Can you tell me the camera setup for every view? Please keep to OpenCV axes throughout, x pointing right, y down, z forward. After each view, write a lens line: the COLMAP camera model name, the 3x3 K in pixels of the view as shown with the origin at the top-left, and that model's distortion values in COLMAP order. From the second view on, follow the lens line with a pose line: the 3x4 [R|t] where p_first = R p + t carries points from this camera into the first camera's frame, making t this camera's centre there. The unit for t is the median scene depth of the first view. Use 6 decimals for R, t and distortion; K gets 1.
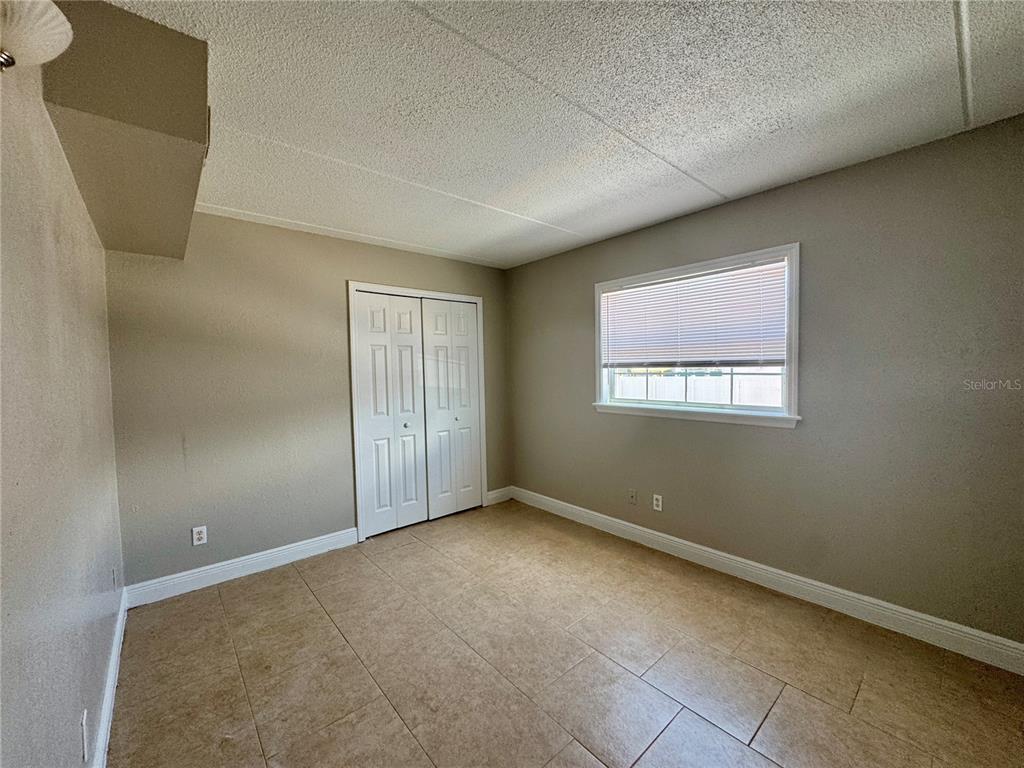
lens RADIAL K [[407.4, 0, 508.6], [0, 407.4, 384.1], [0, 0, 1]] dist [-0.000614, -0.000030]
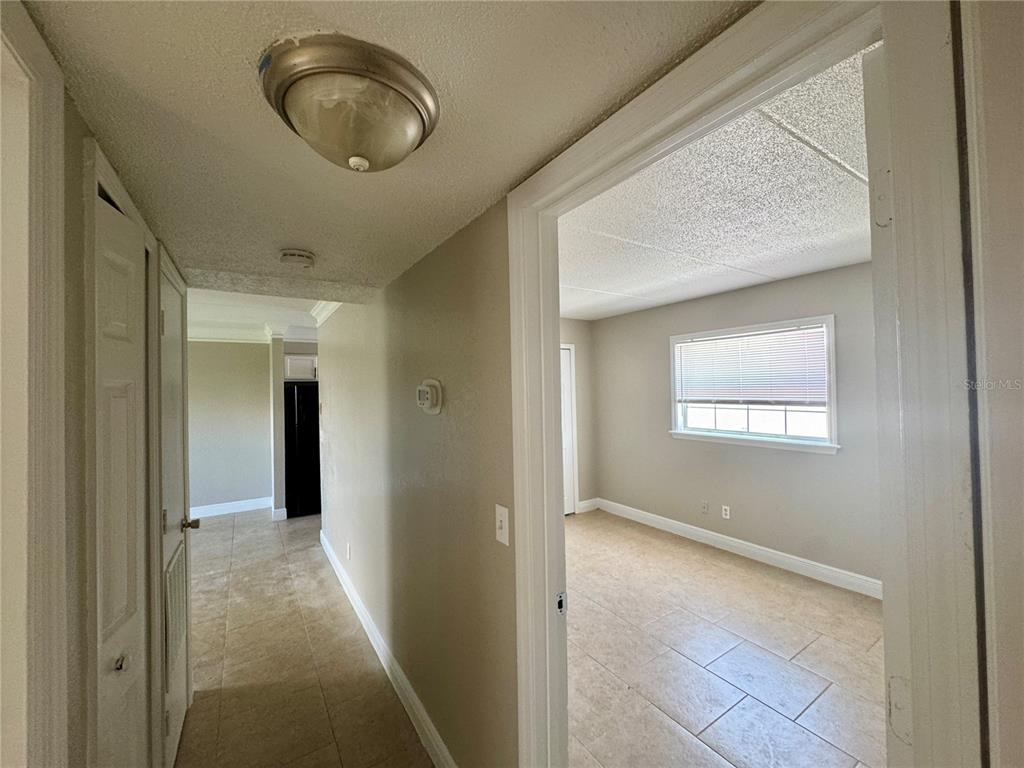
lens RADIAL K [[407.4, 0, 509.4], [0, 407.4, 384.7], [0, 0, 1]] dist [-0.000614, -0.000030]
pose [[0.990203, -0.004128, -0.139573, -0.125847], [-0.002319, 0.998939, -0.045996, -0.044245], [0.139615, 0.045869, 0.989143, -0.374809]]
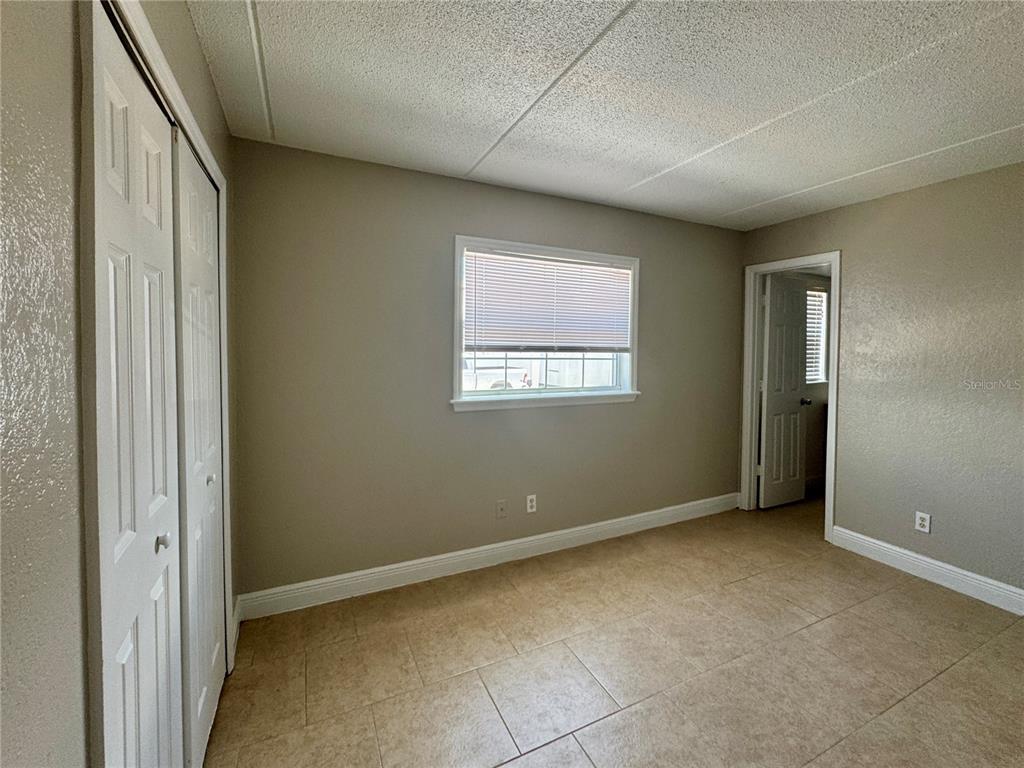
lens RADIAL K [[432.9, 0, 515.6], [0, 432.9, 356.4], [0, 0, 1]] dist [-0.004142, 0.000936]
pose [[0.253560, -0.000440, 0.967320, -0.600696], [0.019500, 0.999799, -0.004657, -0.029088], [-0.967123, 0.020044, 0.253518, 0.847053]]
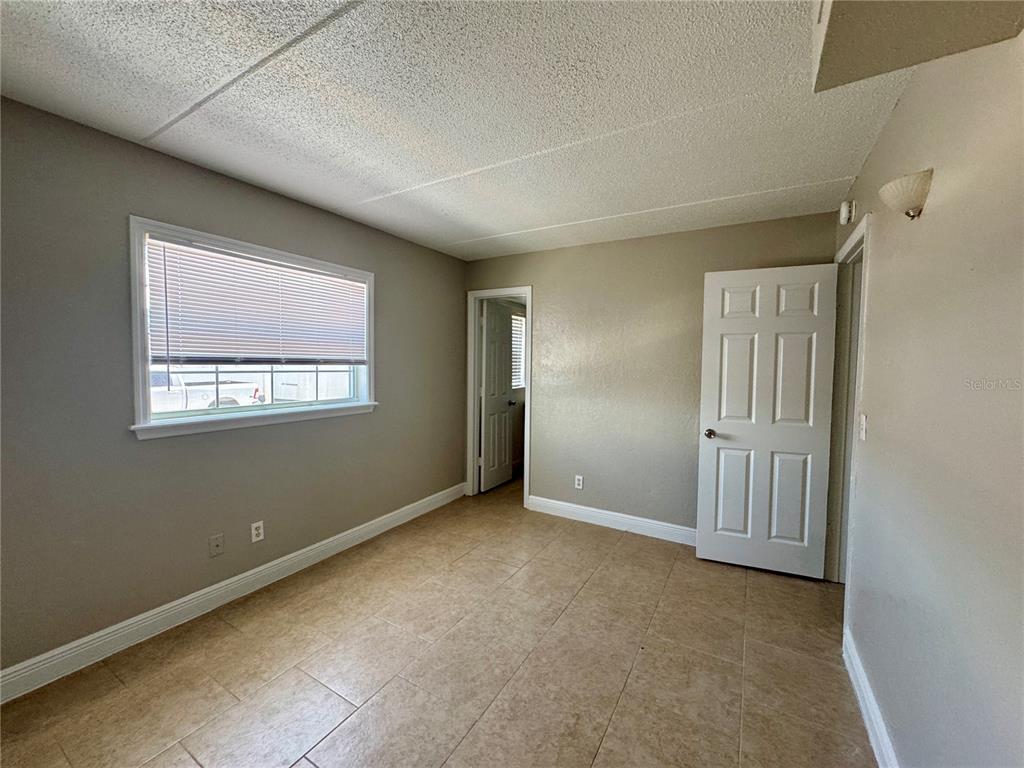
lens RADIAL K [[407.4, 0, 513.8], [0, 407.4, 383.3], [0, 0, 1]] dist [-0.000614, -0.000030]
pose [[-0.322010, -0.034413, 0.946111, -0.596108], [0.027963, 0.998557, 0.045838, -0.028178], [-0.946323, 0.041217, -0.320583, 0.823381]]
